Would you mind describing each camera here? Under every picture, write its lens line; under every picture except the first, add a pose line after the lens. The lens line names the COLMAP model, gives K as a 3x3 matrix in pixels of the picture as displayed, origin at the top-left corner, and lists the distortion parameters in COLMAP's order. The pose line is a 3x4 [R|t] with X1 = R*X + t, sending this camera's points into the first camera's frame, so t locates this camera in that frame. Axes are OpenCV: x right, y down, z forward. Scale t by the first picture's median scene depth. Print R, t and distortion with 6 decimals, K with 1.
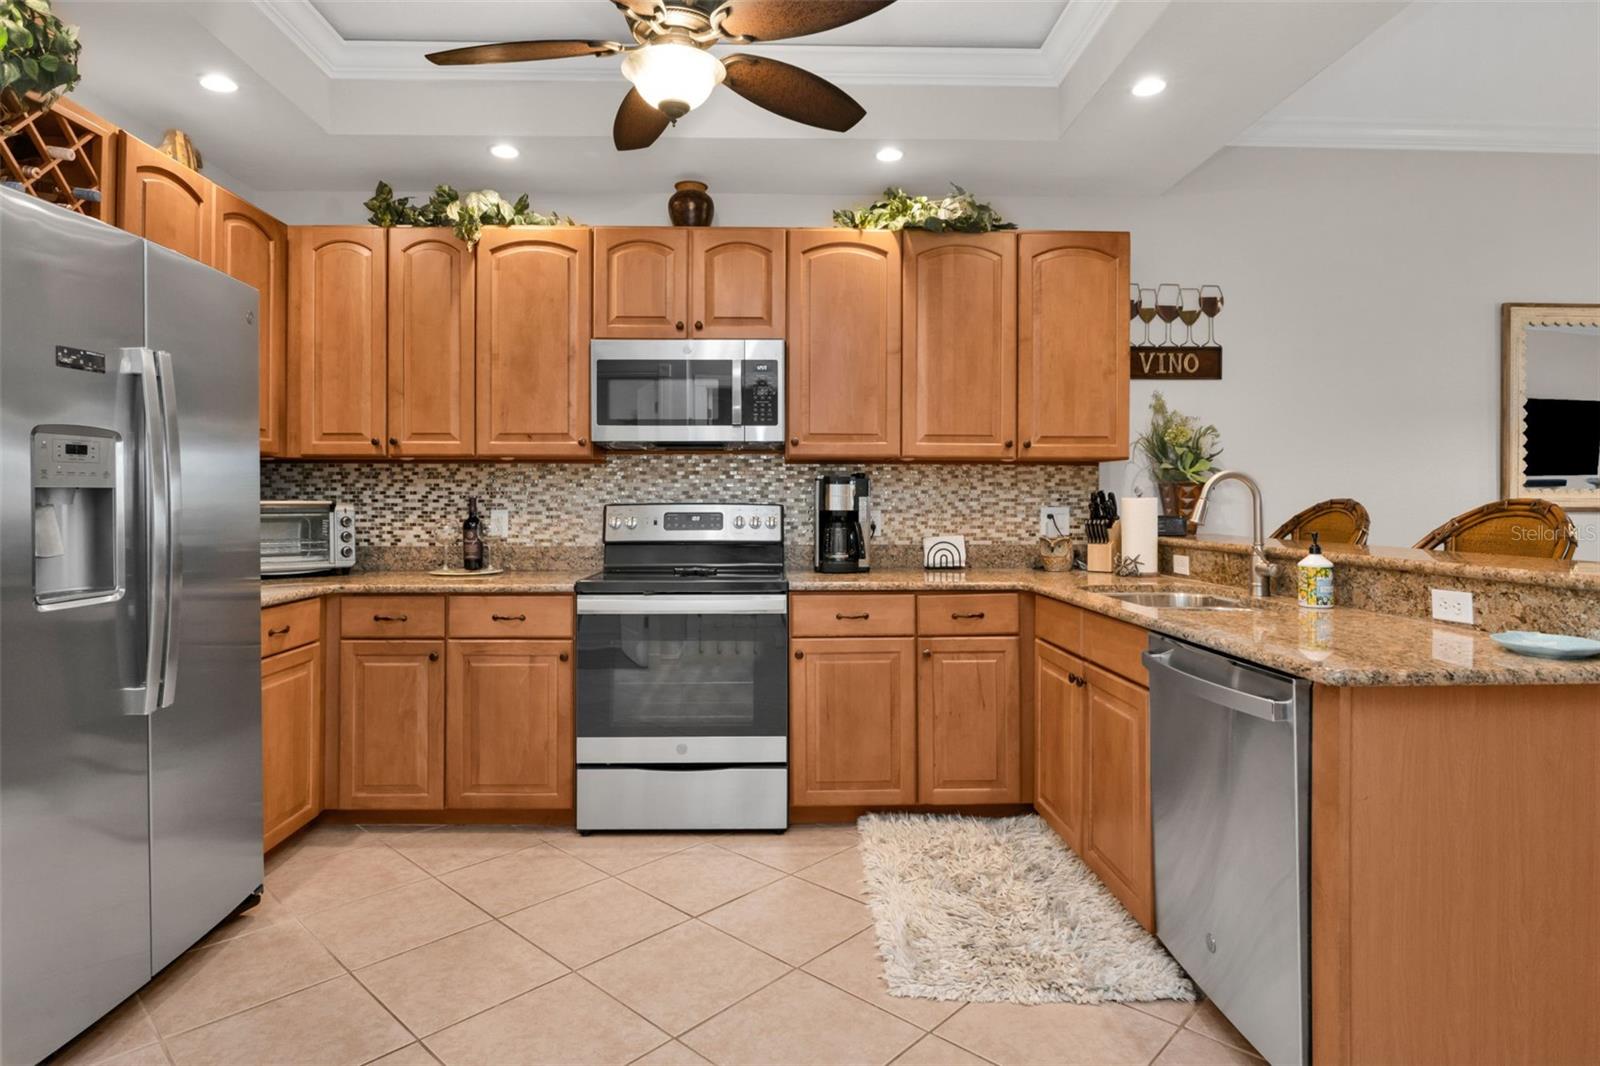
lens RADIAL K [[870.7, 0, 793.9], [0, 870.7, 492.5], [0, 0, 1]] dist [-0.001774, -0.010333]
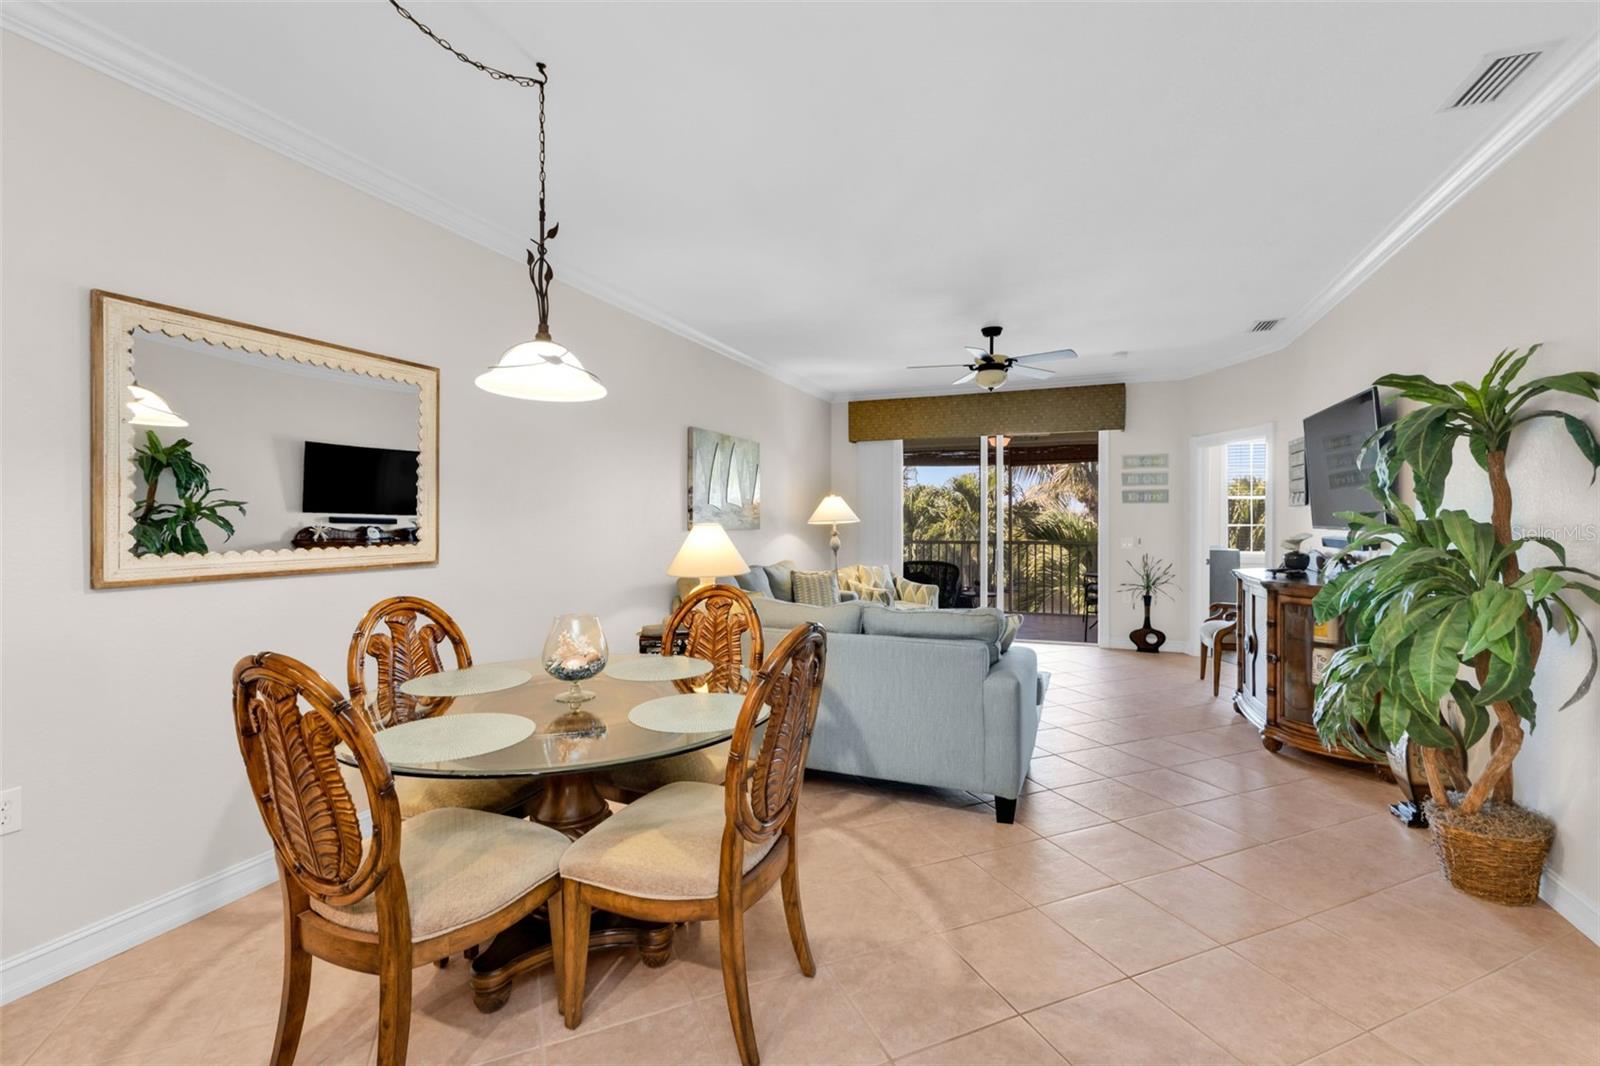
lens RADIAL K [[694.0, 0, 803.0], [0, 694.0, 522.7], [0, 0, 1]] dist [0.012836, -0.000141]
pose [[0.398877, -0.005164, 0.916990, 0.611305], [-0.006611, 0.999942, 0.008507, -0.045802], [-0.916981, -0.009455, 0.398820, 0.287302]]
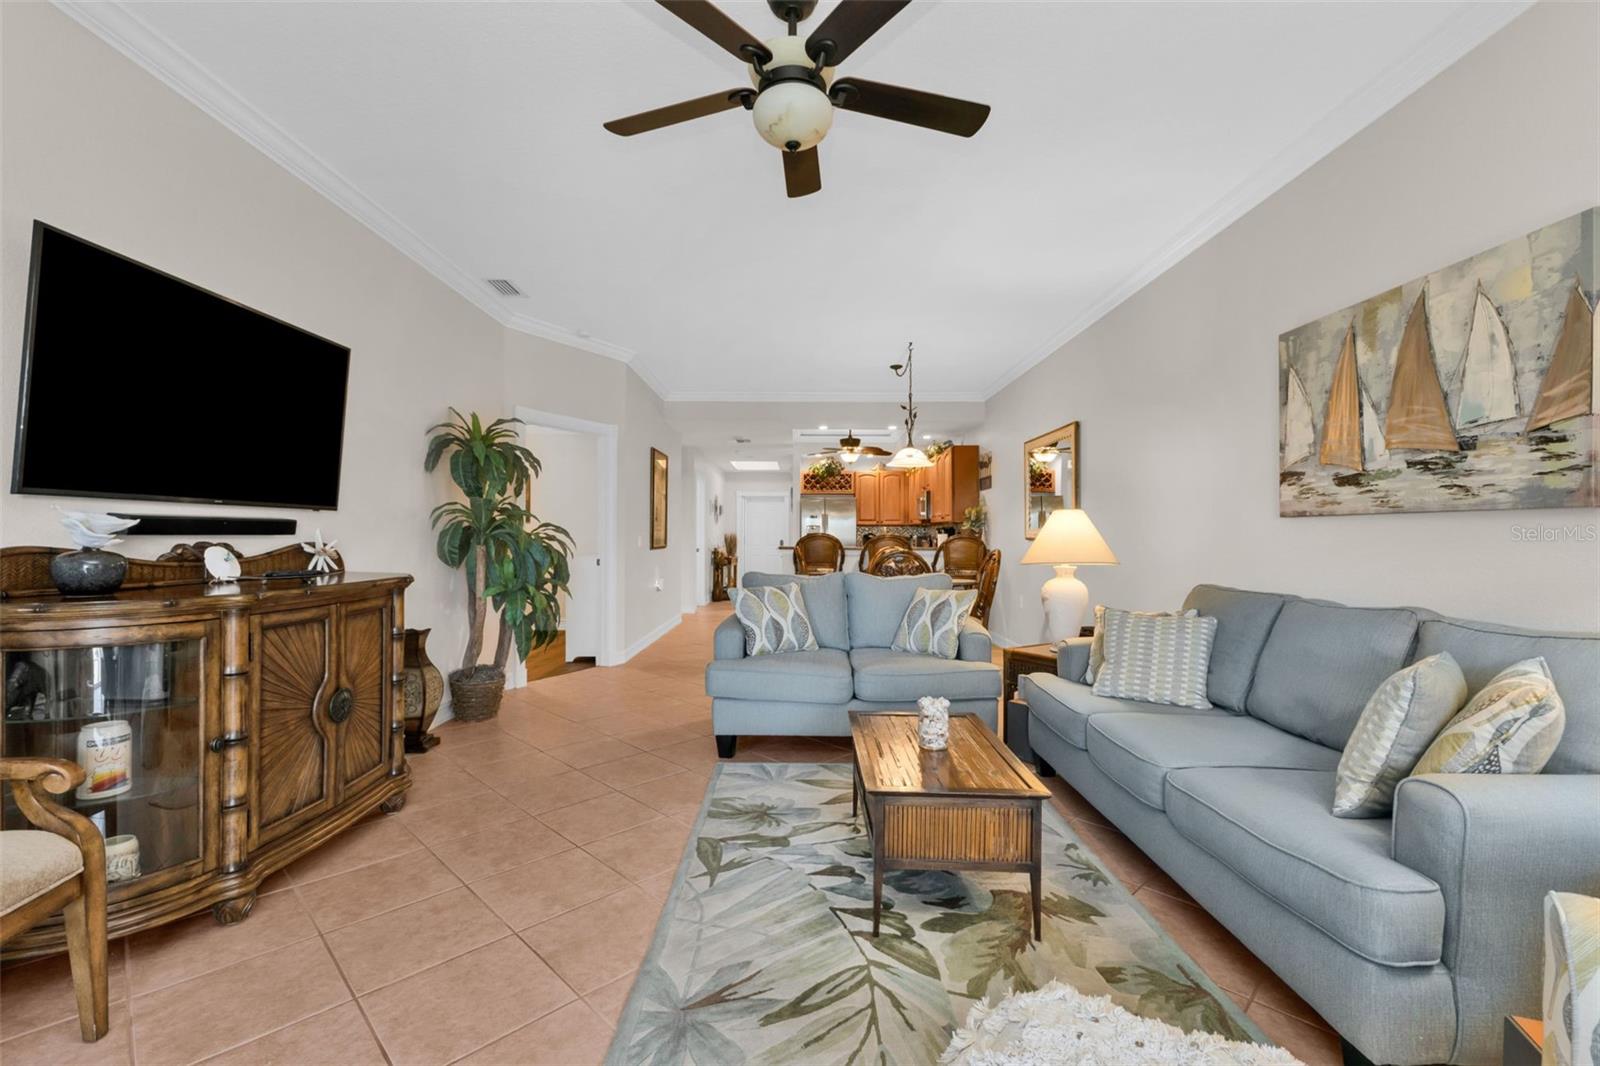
lens RADIAL K [[692.5, 0, 800.0], [0, 692.5, 533.0], [0, 0, 1]] dist [0.003340, -0.000214]
pose [[-0.025326, -0.003836, -0.999672, 2.855341], [0.004931, 0.999980, -0.003962, 0.008611], [0.999667, -0.005030, -0.025306, 0.543630]]
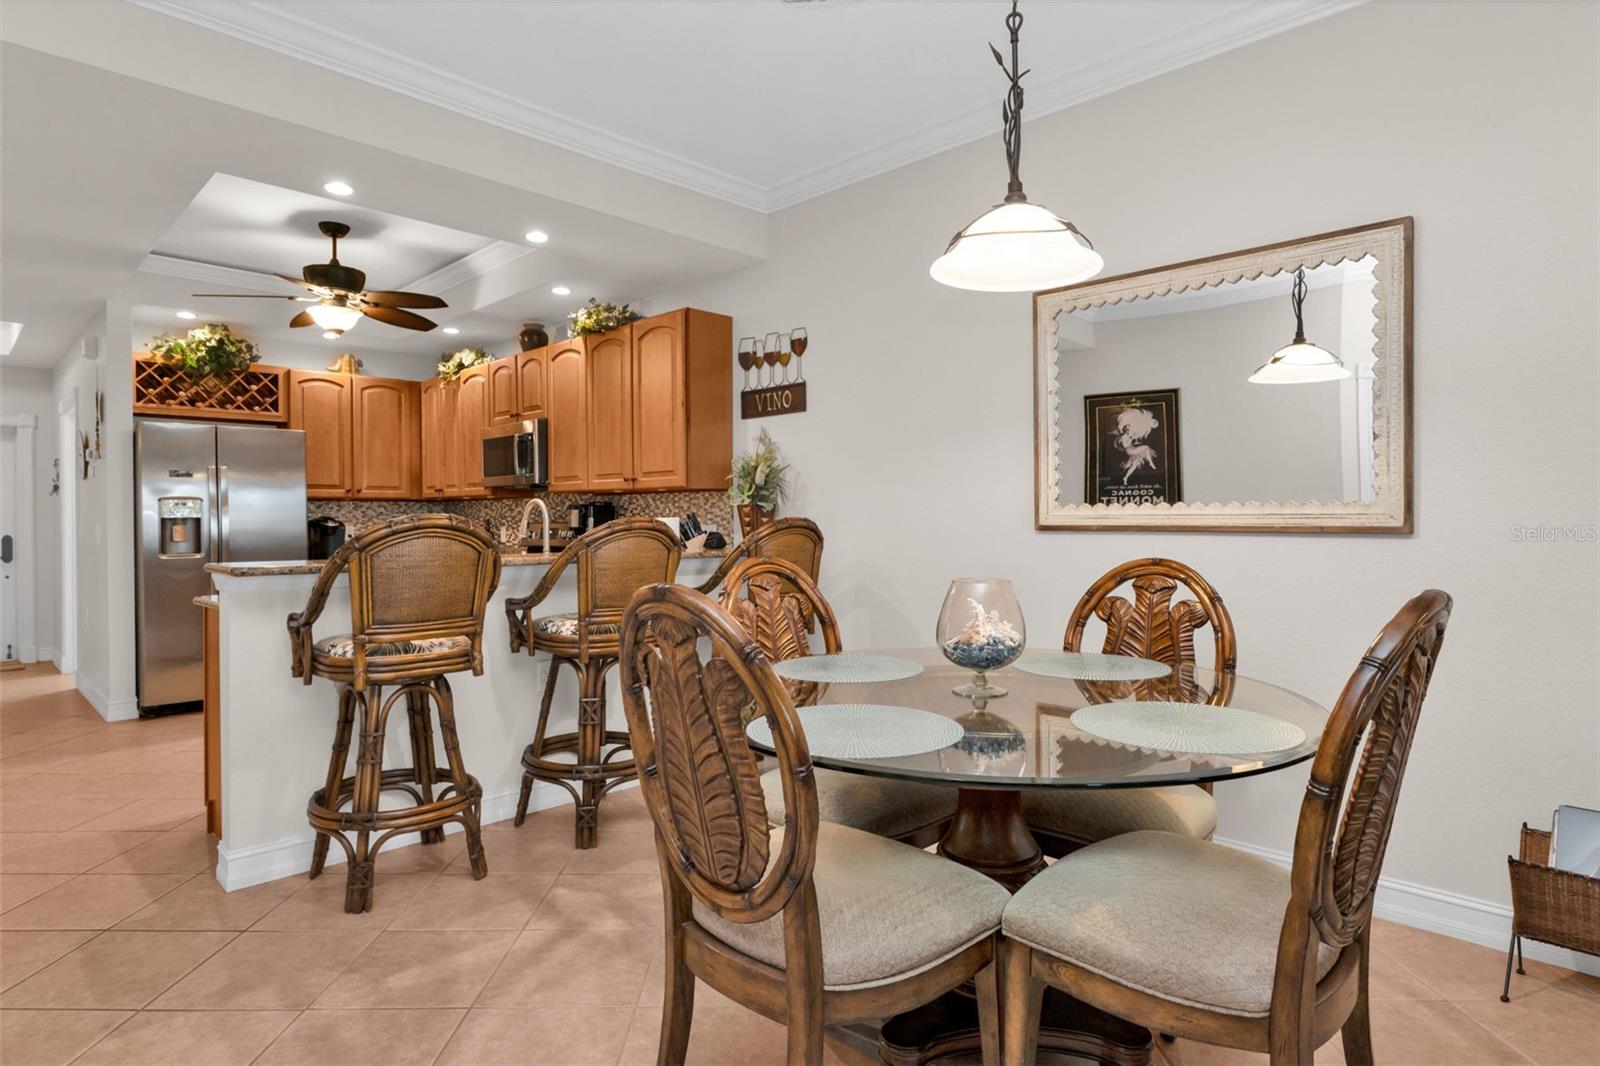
lens RADIAL K [[871.5, 0, 806.7], [0, 871.5, 523.4], [0, 0, 1]] dist [-0.005154, -0.000249]
pose [[0.695529, 0.000555, -0.718498, 1.453880], [0.010216, 0.999891, 0.010661, 0.002328], [0.718425, -0.014755, 0.695447, 0.247999]]
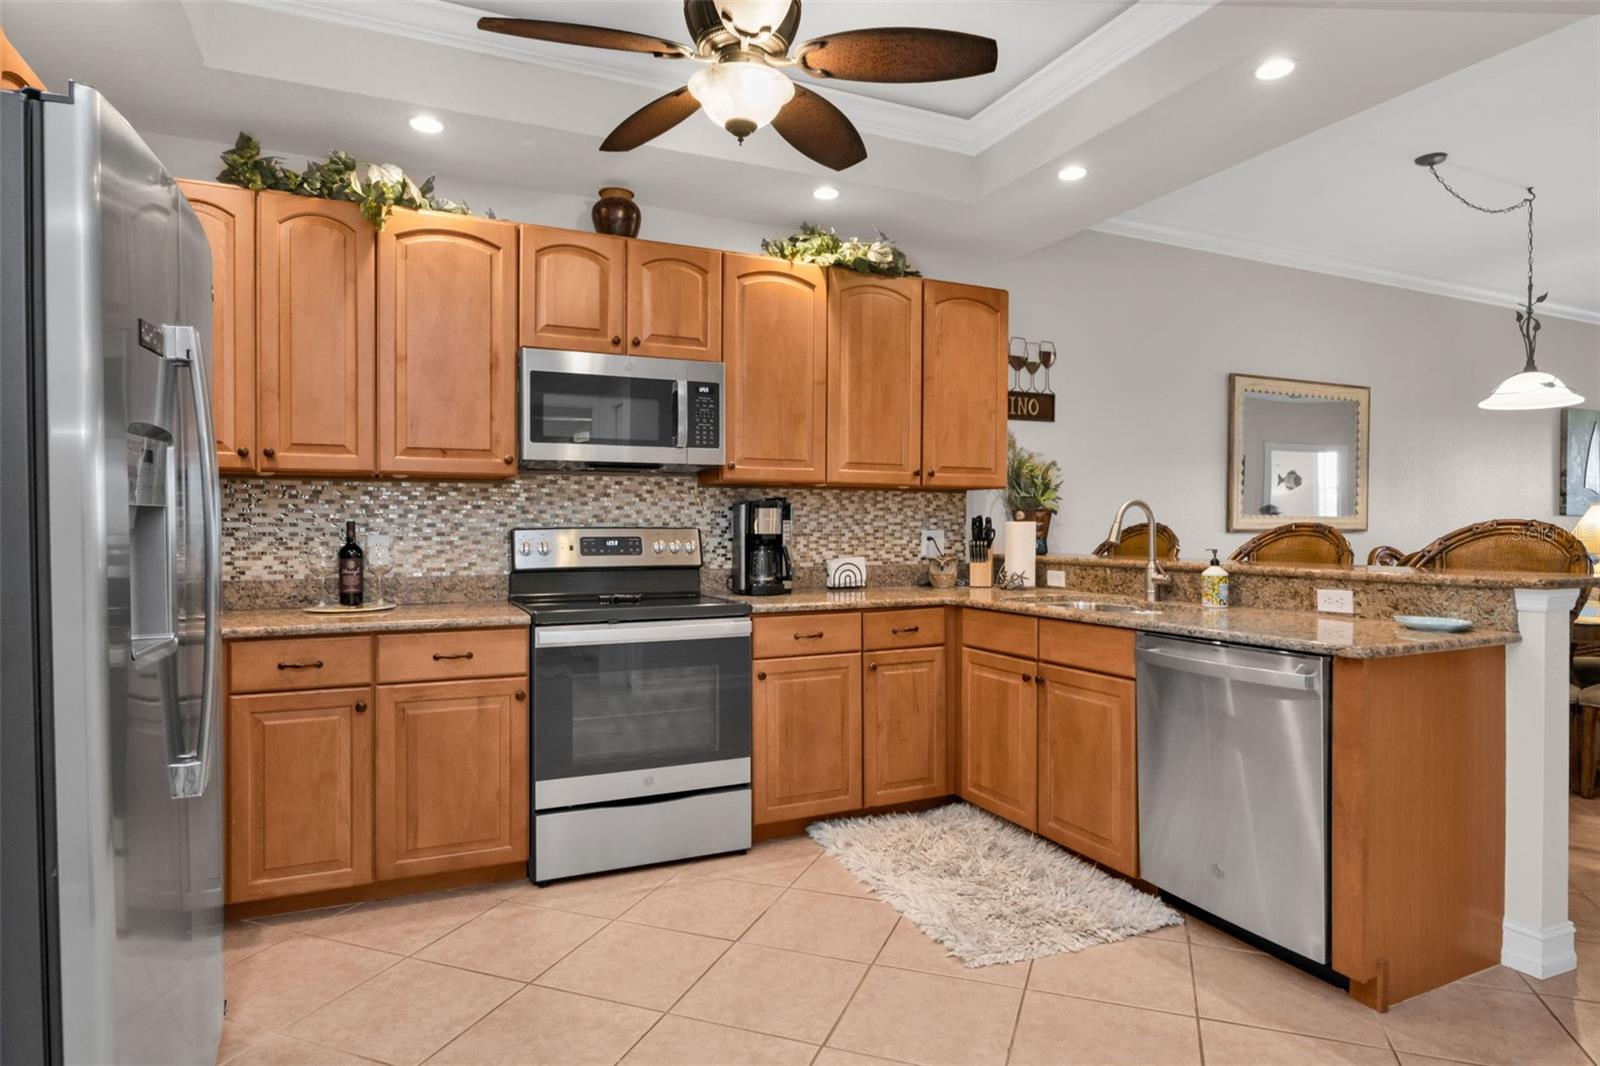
lens RADIAL K [[878.1, 0, 819.3], [0, 878.1, 527.9], [0, 0, 1]] dist [-0.006832, -0.000513]
pose [[0.919005, -0.001721, 0.394241, -0.306352], [-0.003149, 0.999927, 0.011706, 0.001162], [-0.394232, -0.011999, 0.918932, 0.030542]]
